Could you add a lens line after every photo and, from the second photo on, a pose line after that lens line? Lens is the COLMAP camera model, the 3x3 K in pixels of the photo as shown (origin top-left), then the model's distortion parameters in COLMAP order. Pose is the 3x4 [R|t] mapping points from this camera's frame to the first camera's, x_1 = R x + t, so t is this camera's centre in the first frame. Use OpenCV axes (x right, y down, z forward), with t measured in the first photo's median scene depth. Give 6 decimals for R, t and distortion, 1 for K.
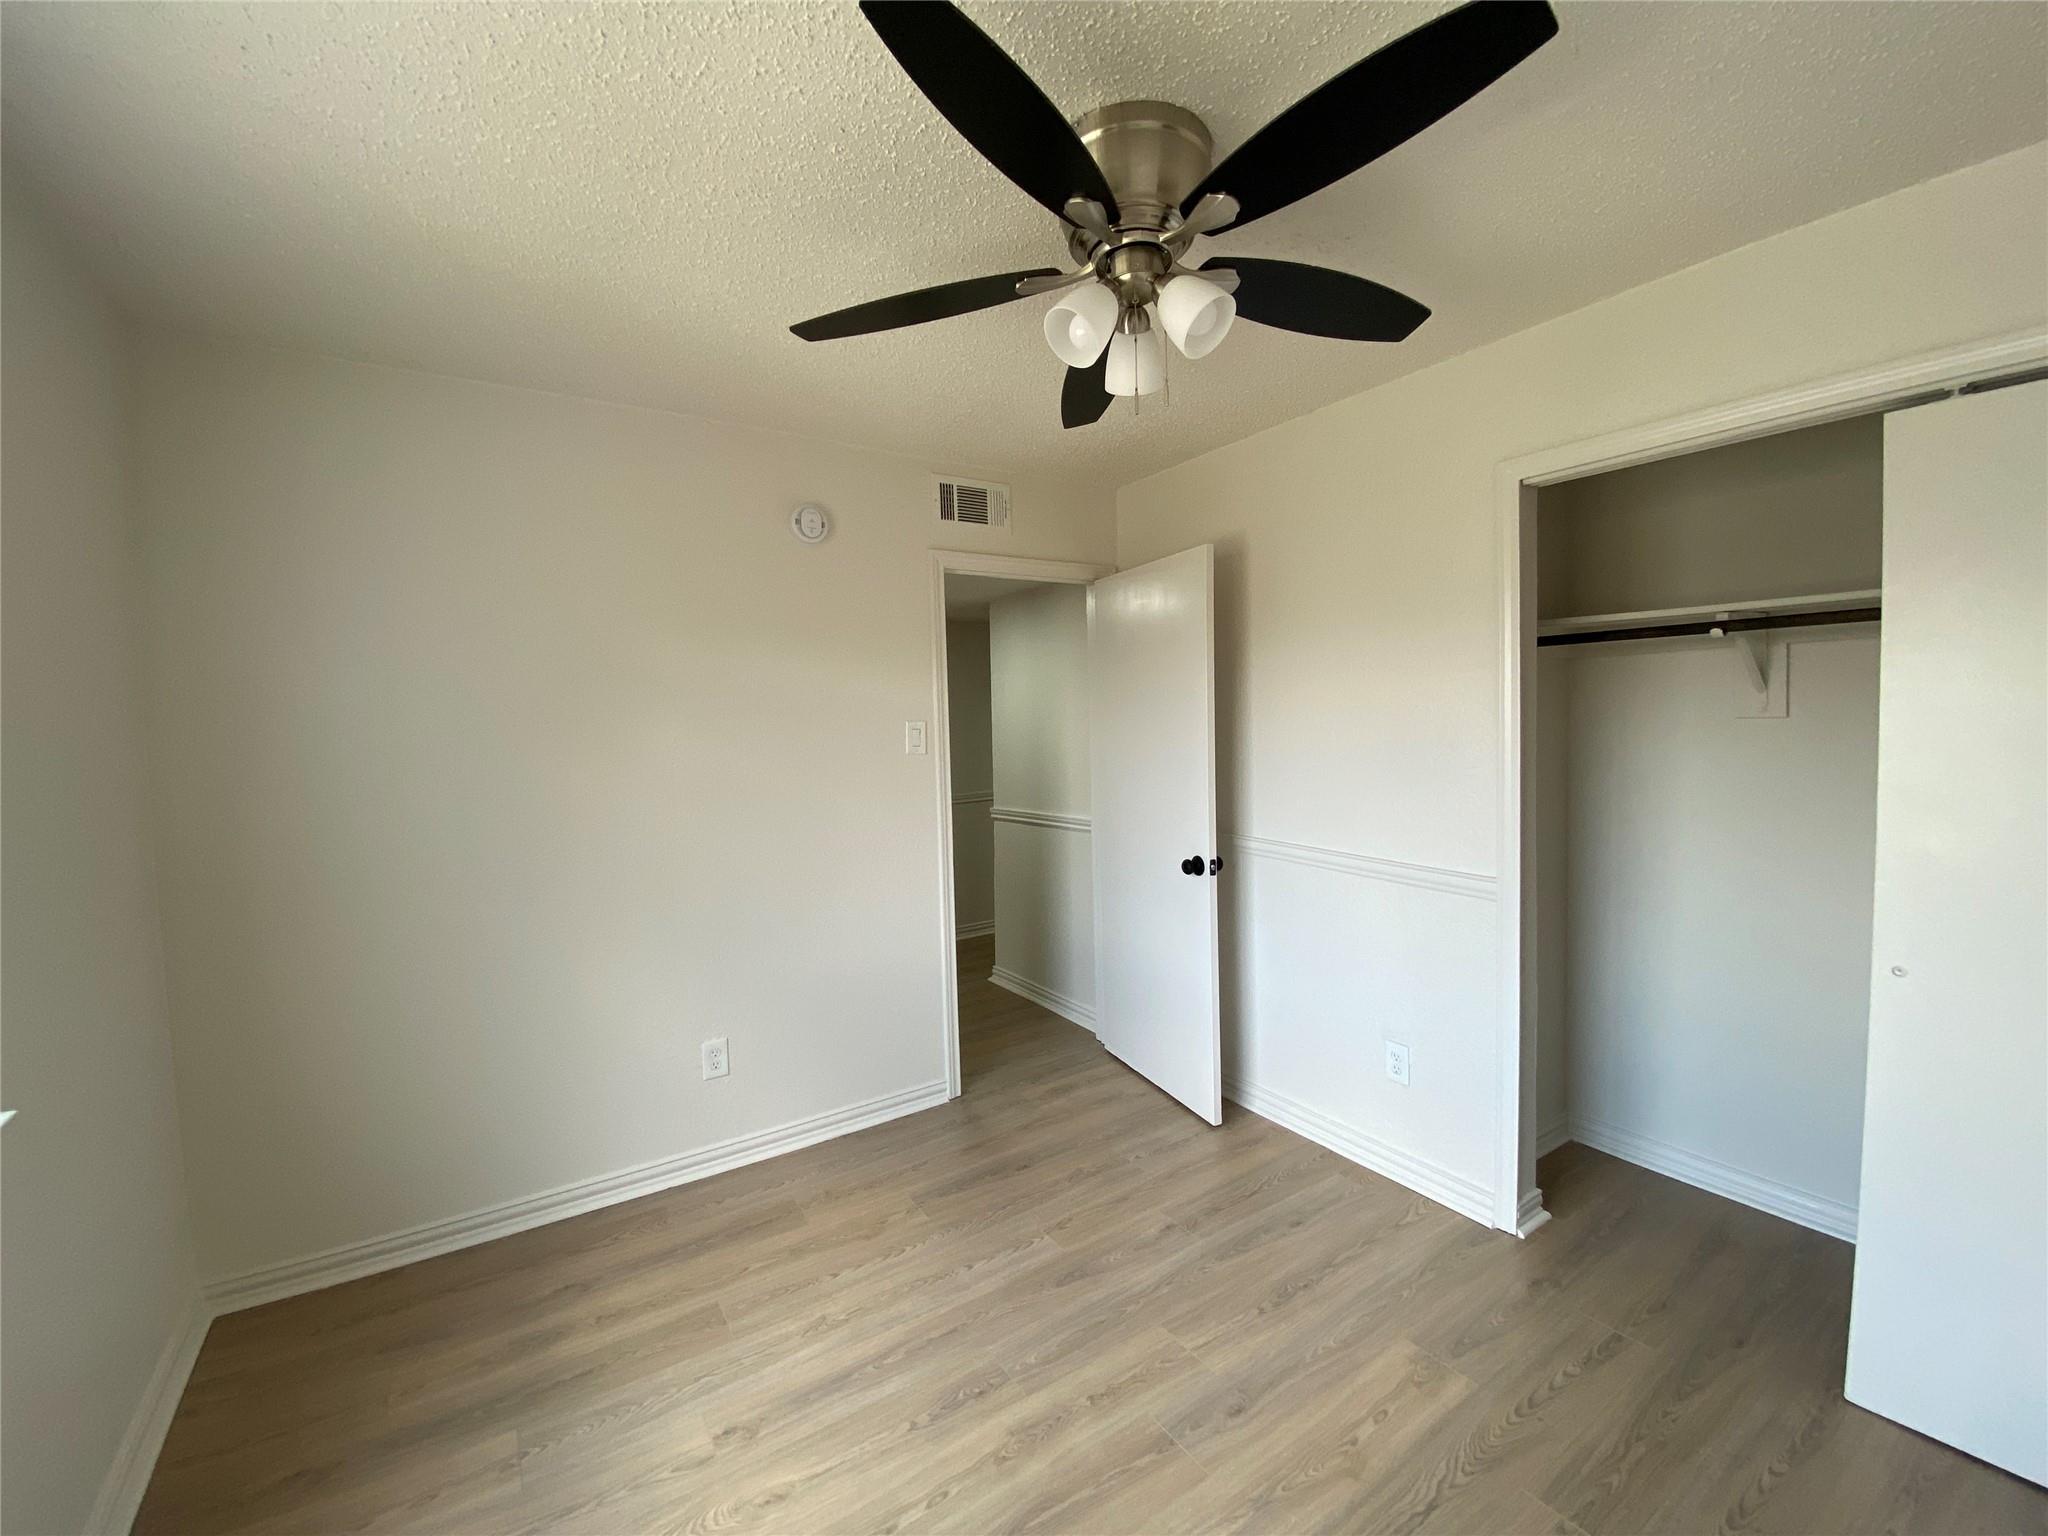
lens RADIAL K [[834.6, 0, 1024.0], [0, 834.6, 768.0], [0, 0, 1]] dist [-0.001009, -0.000330]
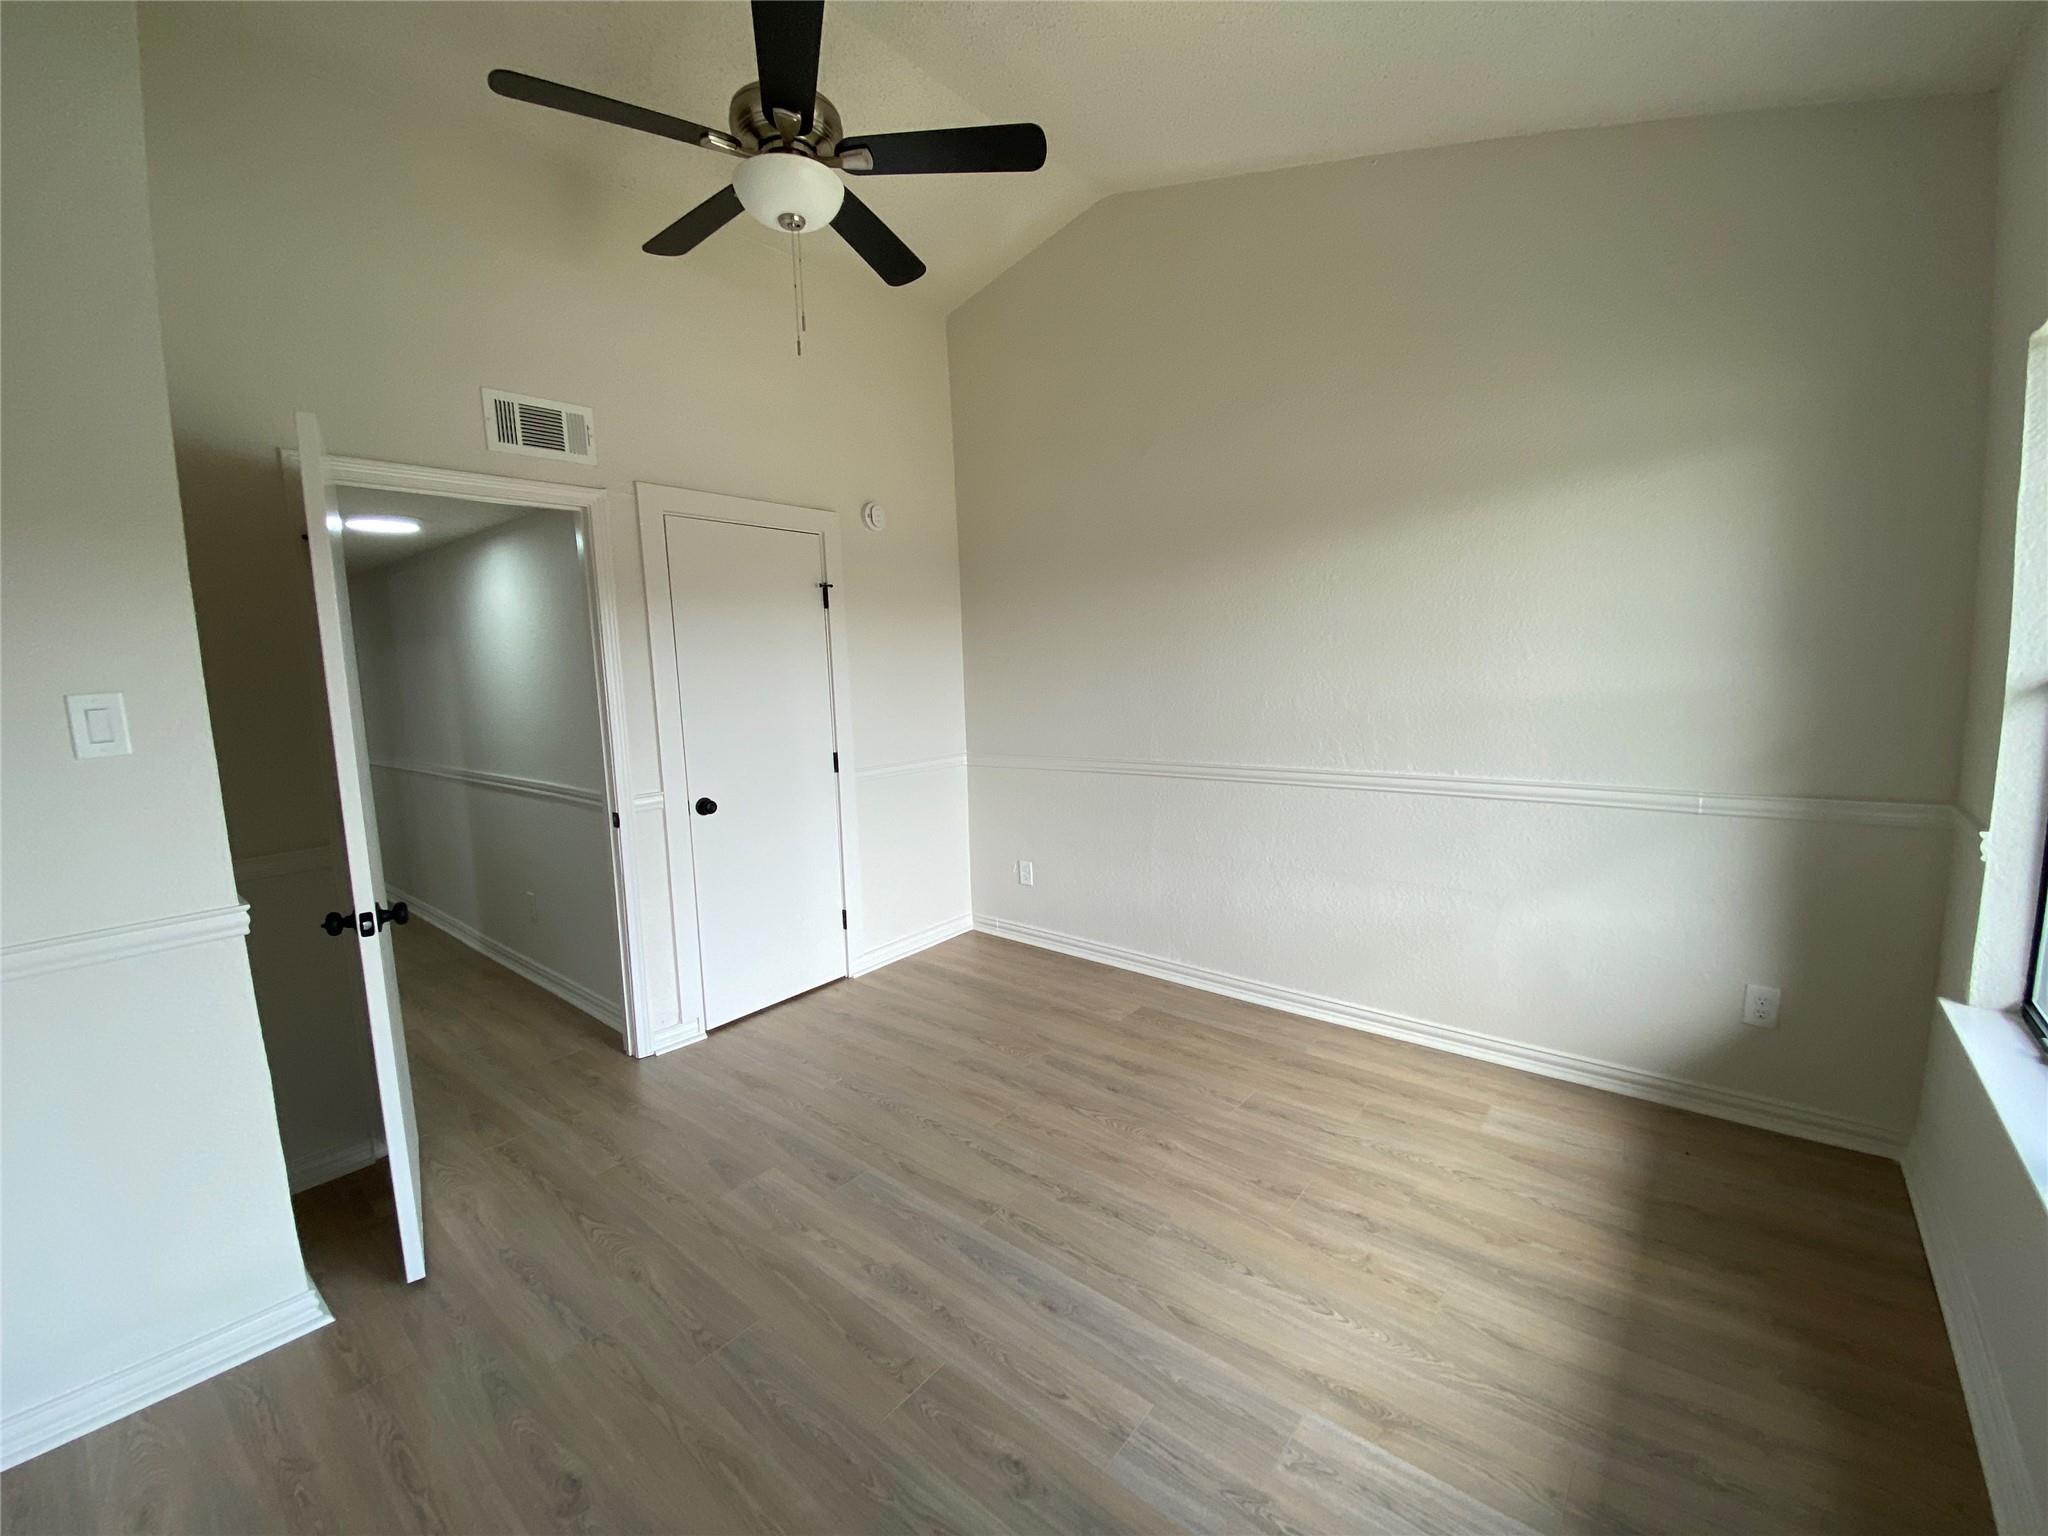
lens RADIAL K [[834.6, 0, 1024.0], [0, 834.6, 768.0], [0, 0, 1]] dist [-0.001009, -0.000330]
pose [[0.308116, 0.165090, -0.936915, 1.240026], [0.000476, 0.984801, 0.173684, -0.104166], [0.951349, -0.053961, 0.303355, 0.745594]]
